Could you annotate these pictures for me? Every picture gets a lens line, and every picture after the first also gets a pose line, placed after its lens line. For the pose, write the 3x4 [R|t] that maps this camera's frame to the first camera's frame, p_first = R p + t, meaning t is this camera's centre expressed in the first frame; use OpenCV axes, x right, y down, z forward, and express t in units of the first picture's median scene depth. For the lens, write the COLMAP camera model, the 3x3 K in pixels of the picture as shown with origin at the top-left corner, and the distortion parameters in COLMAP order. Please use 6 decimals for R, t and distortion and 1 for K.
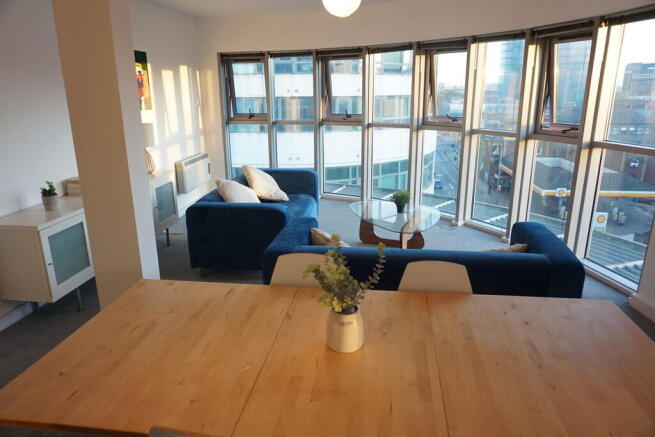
lens RADIAL K [[453.3, 0, 327.5], [0, 453.3, 218.5], [0, 0, 1]] dist [-0.001843, 0.002421]
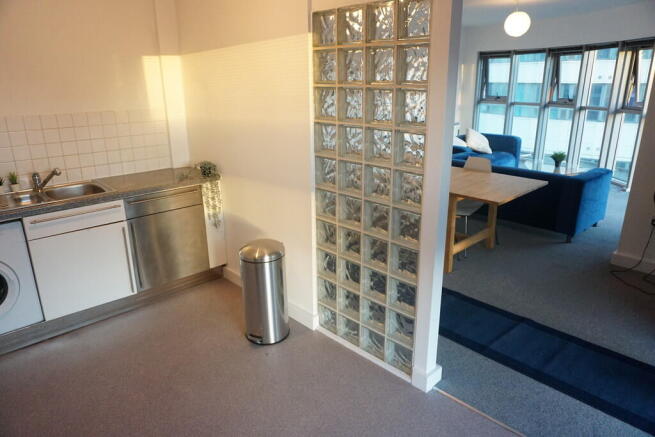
lens RADIAL K [[453.3, 0, 327.5], [0, 453.3, 218.5], [0, 0, 1]] dist [-0.001843, 0.002421]
pose [[0.779746, 0.194144, -0.595235, 0.373977], [-0.178022, 0.980217, 0.086506, 0.119937], [0.600254, 0.038512, 0.798882, -0.441754]]
